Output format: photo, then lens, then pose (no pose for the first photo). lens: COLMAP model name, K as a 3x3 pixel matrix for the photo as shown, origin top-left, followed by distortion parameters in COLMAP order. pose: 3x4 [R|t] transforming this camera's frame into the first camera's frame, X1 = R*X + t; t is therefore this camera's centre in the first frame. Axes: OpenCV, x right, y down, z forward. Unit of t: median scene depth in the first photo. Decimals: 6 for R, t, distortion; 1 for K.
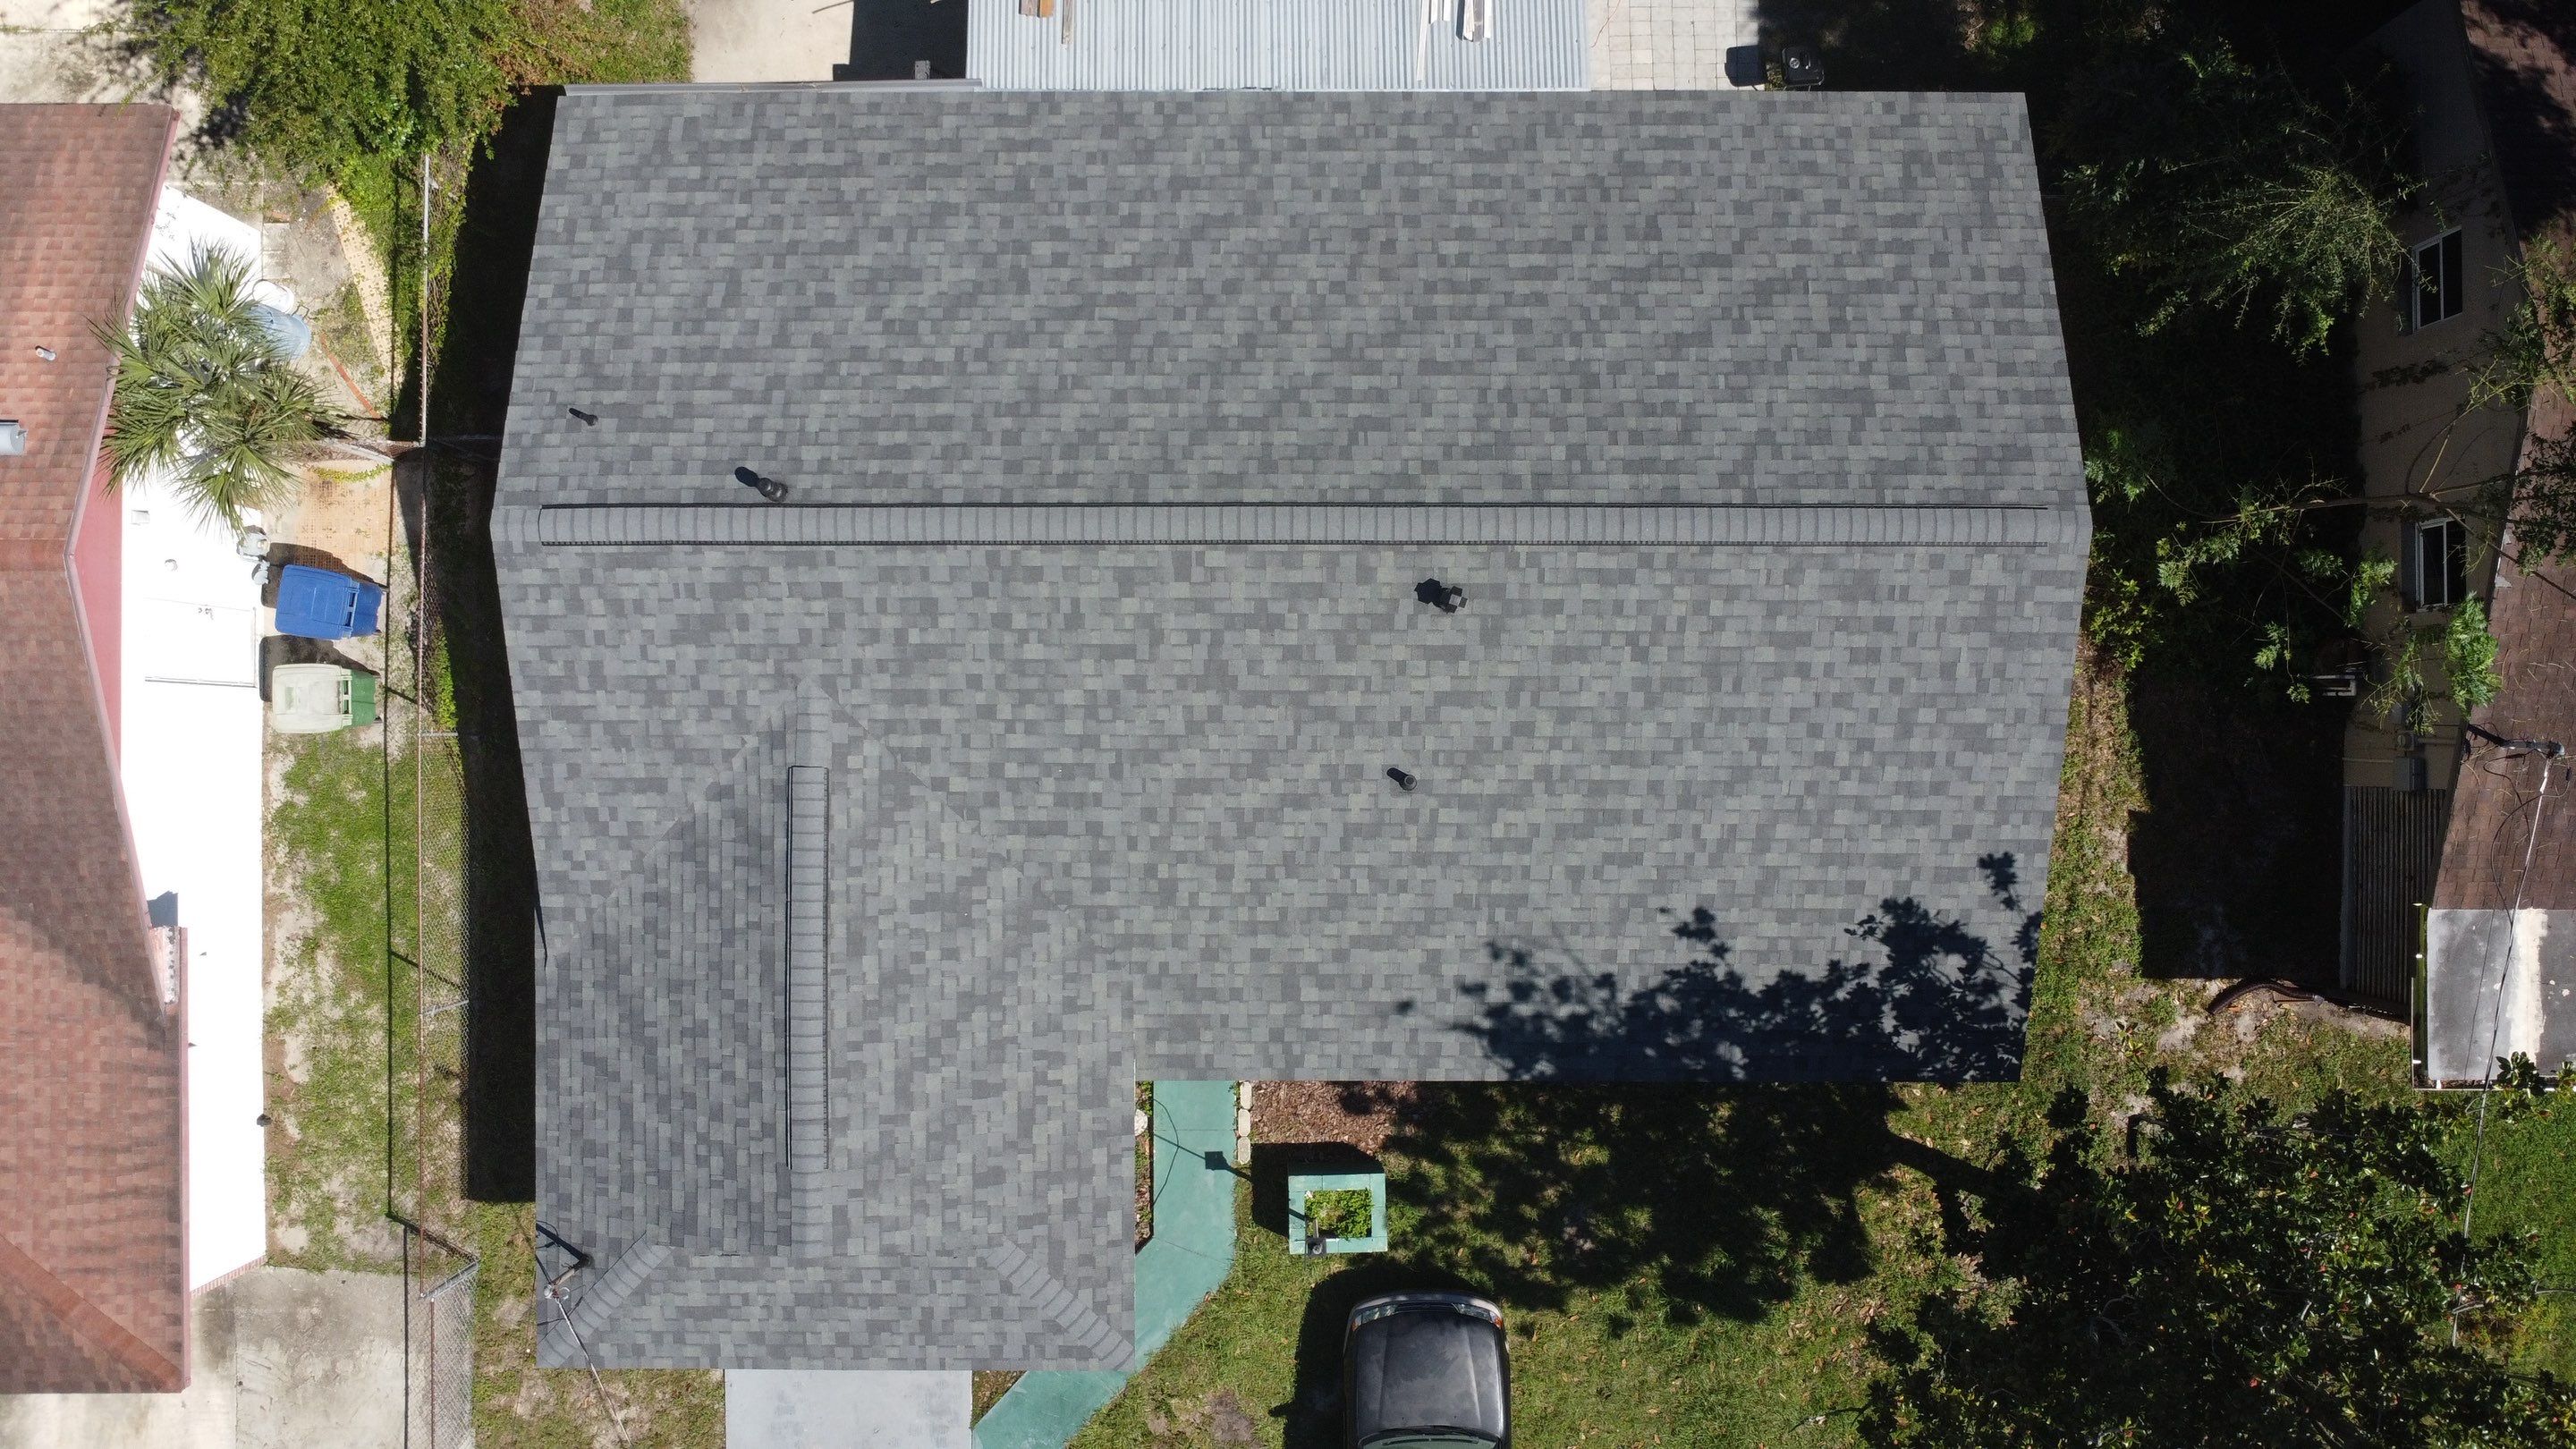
lens RADIAL K [[1863.8, 0, 1279.4], [0, 1863.8, 715.6], [0, 0, 1]] dist [-0.024359, -0.014990]
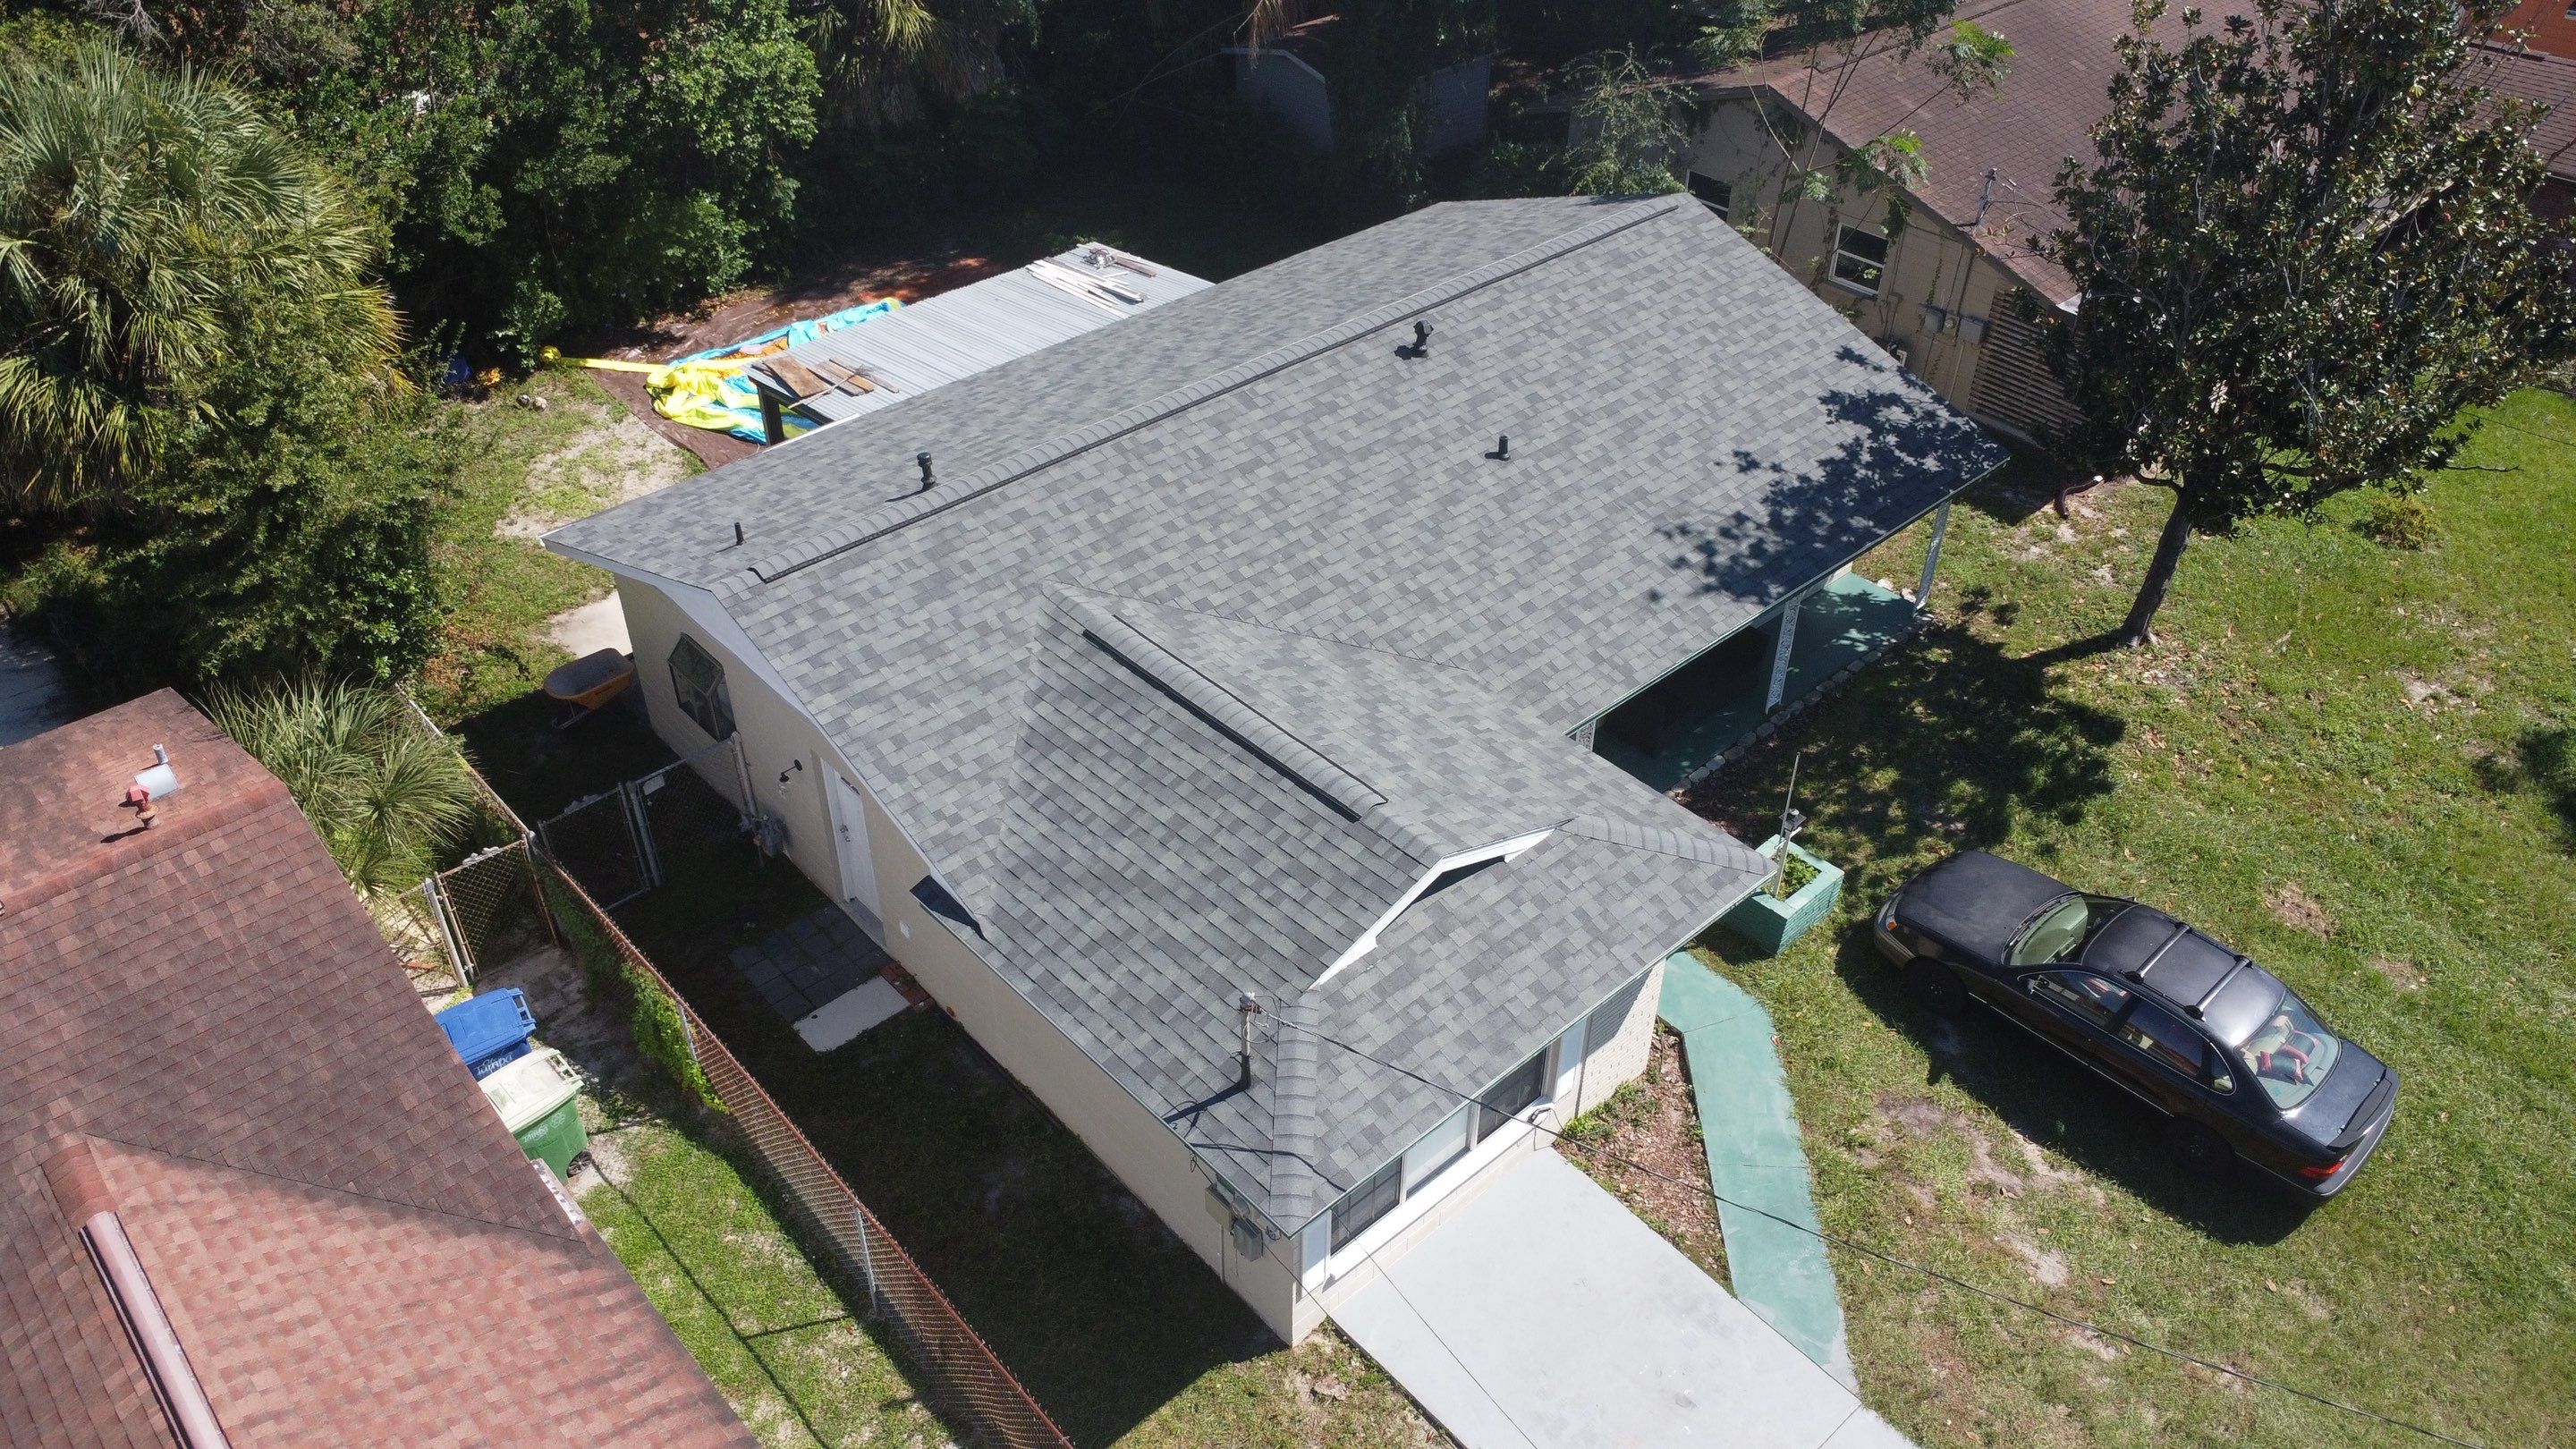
lens RADIAL K [[1863.8, 0, 1278.6], [0, 1863.8, 734.9], [0, 0, 1]] dist [-0.024359, -0.014990]
pose [[0.740864, -0.402426, 0.537749, -0.727488], [0.671392, 0.466104, -0.576177, 0.687505], [-0.018778, 0.787909, 0.615505, 0.400188]]
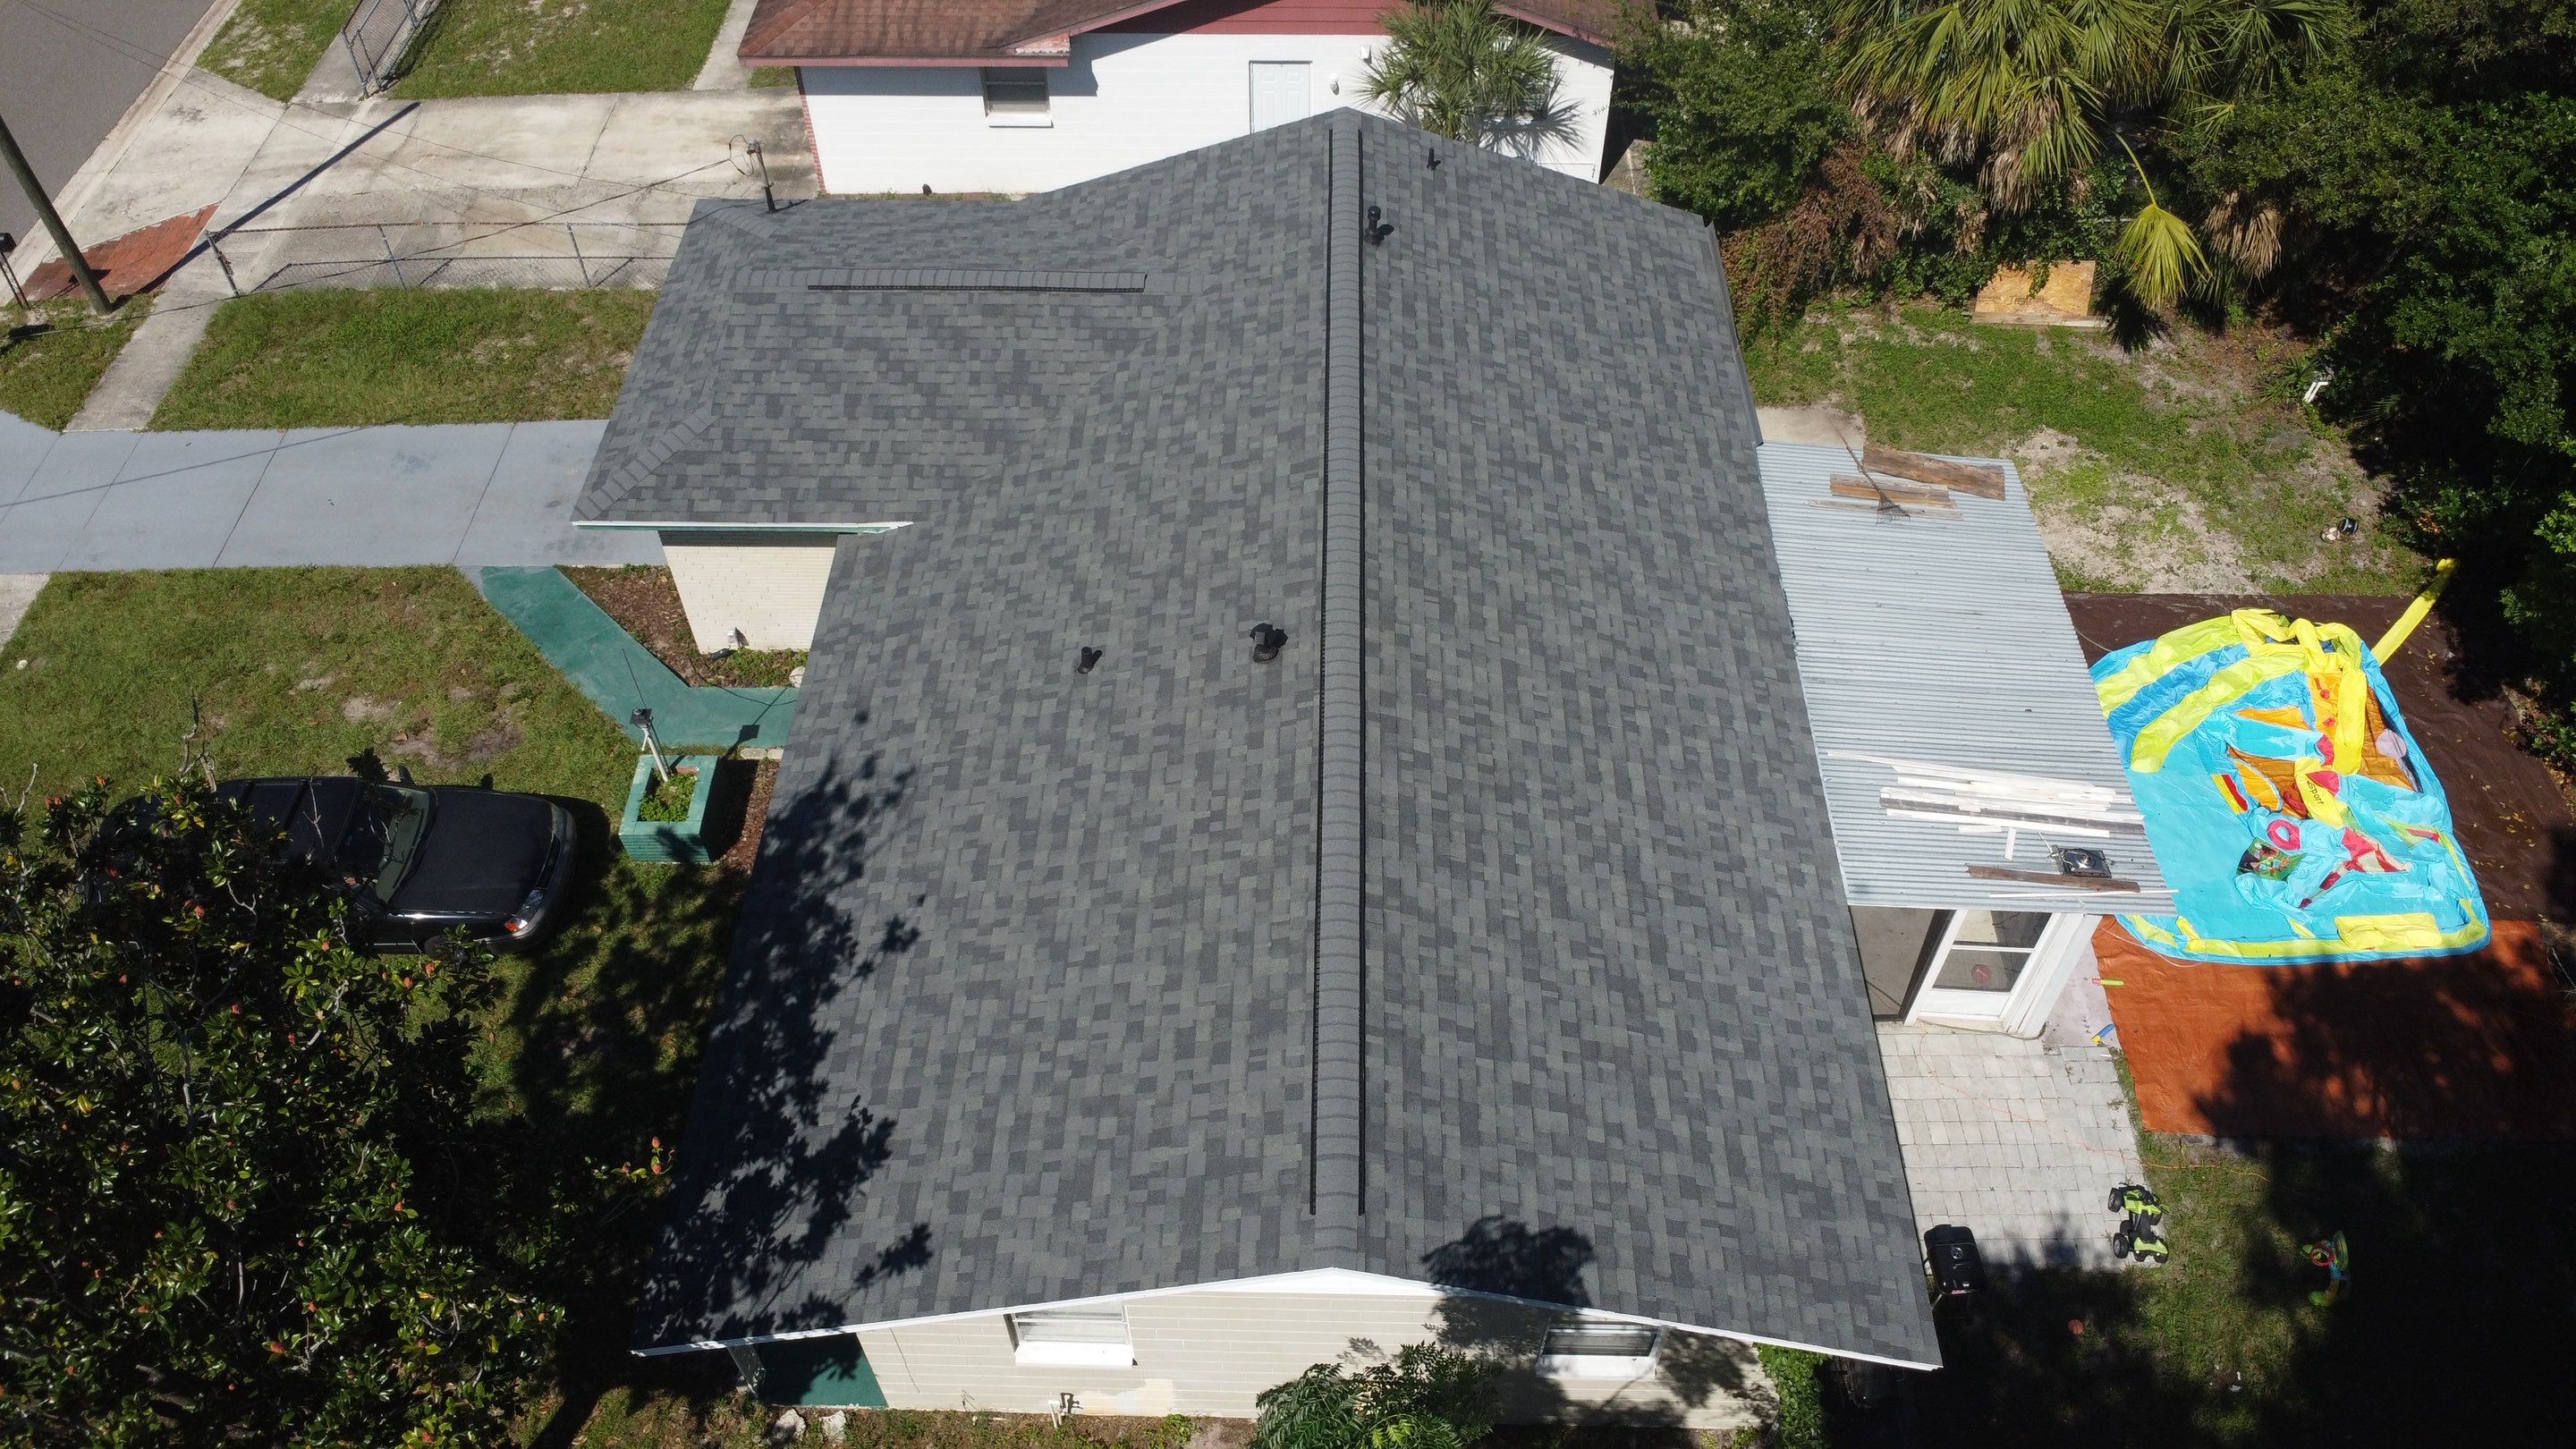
lens RADIAL K [[1863.8, 0, 1279.1], [0, 1863.8, 730.0], [0, 0, 1]] dist [-0.024359, -0.014990]
pose [[-0.026146, 0.764895, -0.643624, 0.703005], [-0.999455, -0.007033, 0.032243, -0.094613], [0.020135, 0.644117, 0.764662, 0.265963]]
